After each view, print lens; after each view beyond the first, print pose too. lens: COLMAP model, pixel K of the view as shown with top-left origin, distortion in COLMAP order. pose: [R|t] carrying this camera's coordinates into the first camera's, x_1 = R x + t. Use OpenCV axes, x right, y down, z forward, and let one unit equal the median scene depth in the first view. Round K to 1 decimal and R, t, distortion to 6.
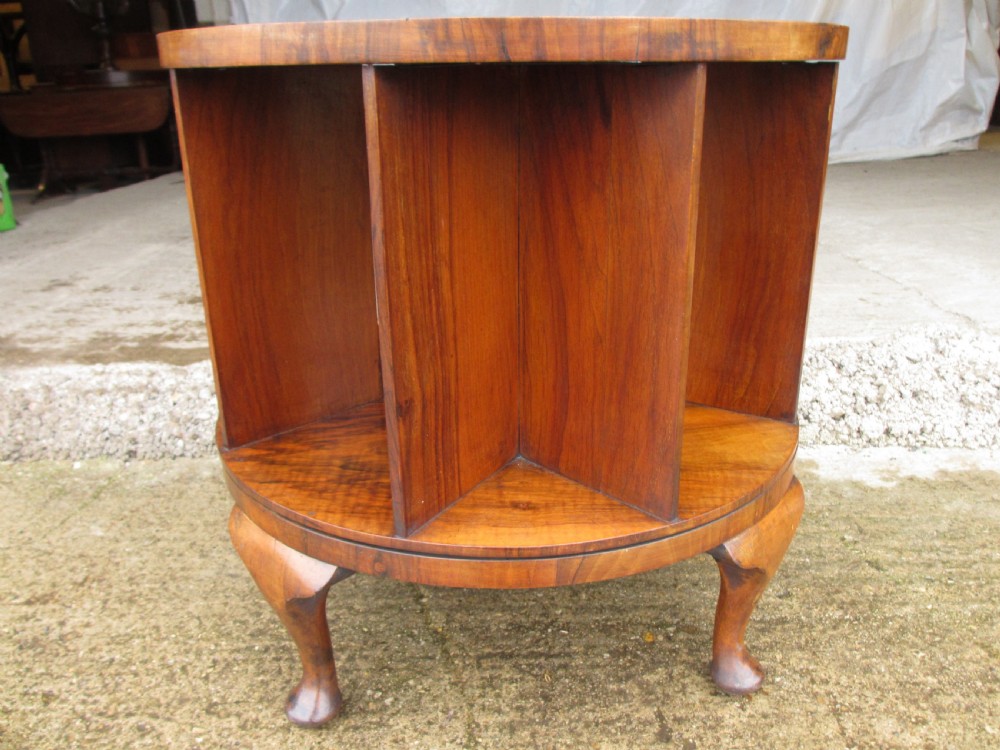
lens RADIAL K [[832.2, 0, 502.2], [0, 832.2, 379.8], [0, 0, 1]] dist [-0.068158, 0.050854]
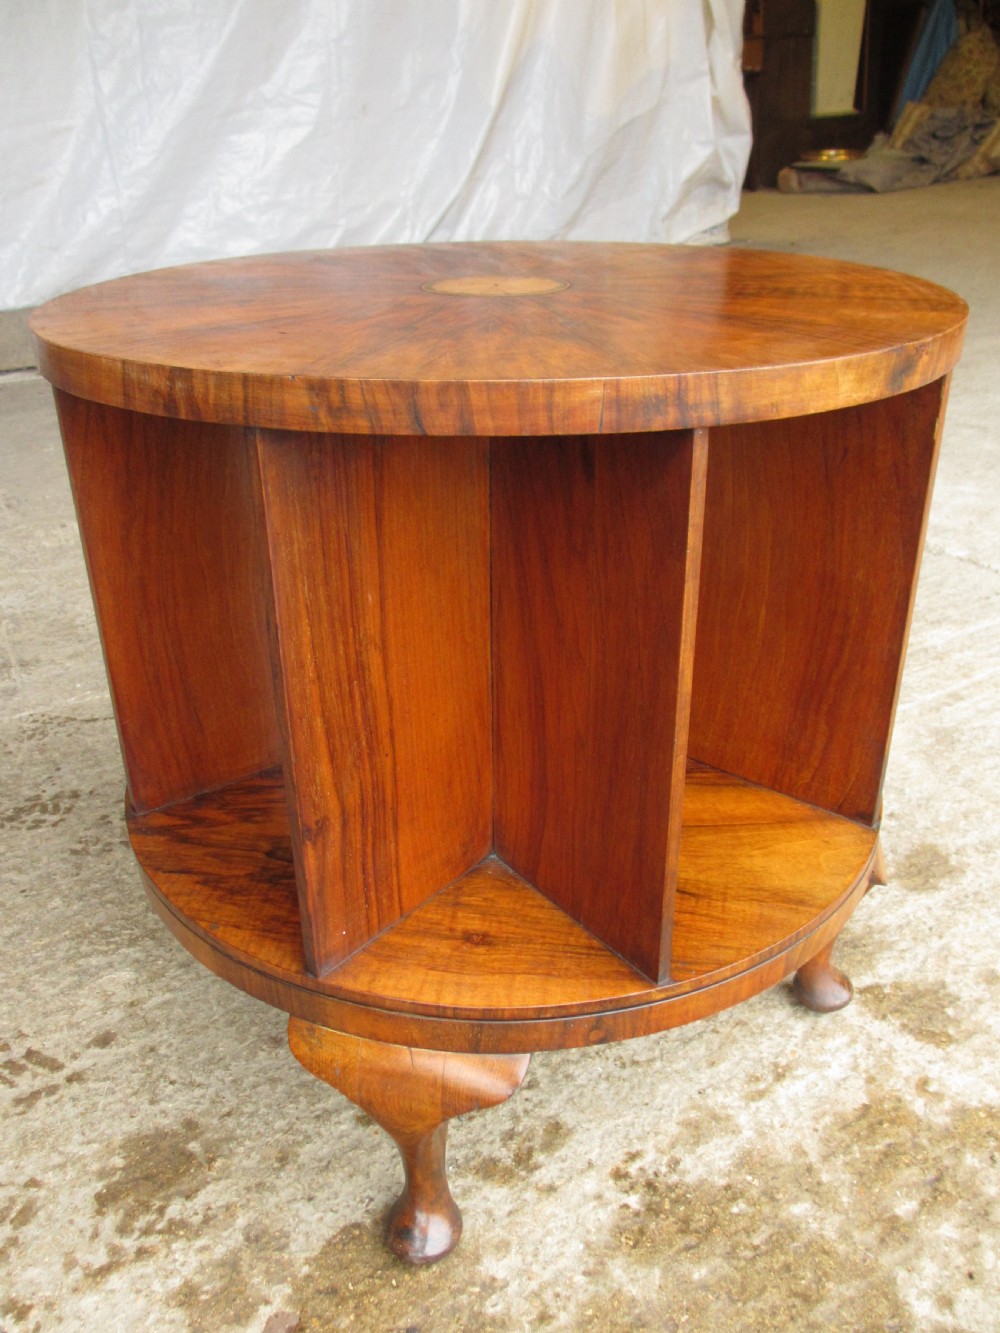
lens RADIAL K [[1109.4, 0, 493.7], [0, 1109.4, 669.9], [0, 0, 1]] dist [-0.068158, 0.050854]
pose [[0.992092, 0.056663, -0.111995, 0.146767], [-0.045818, 0.994215, 0.097141, -0.207427], [0.116851, -0.091242, 0.988949, -0.003481]]
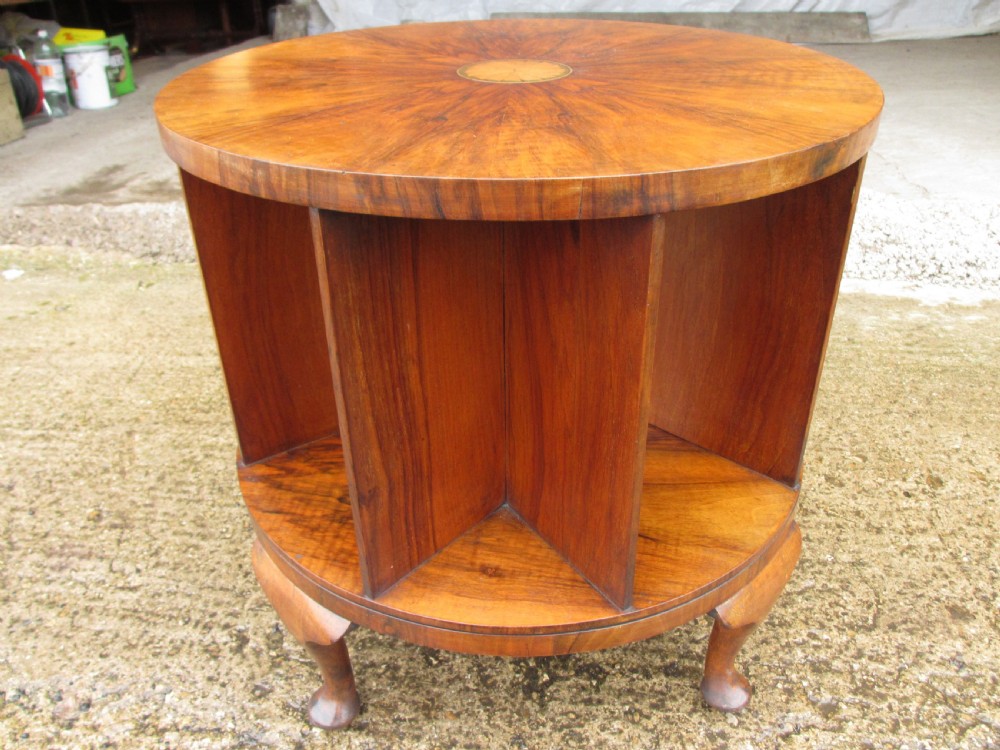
lens RADIAL K [[832.2, 0, 498.2], [0, 832.2, 380.2], [0, 0, 1]] dist [-0.068158, 0.050854]
pose [[0.985787, 0.083410, -0.145834, 0.172976], [-0.055752, 0.981273, 0.184377, -0.289856], [0.158482, -0.173626, 0.971976, 0.019893]]
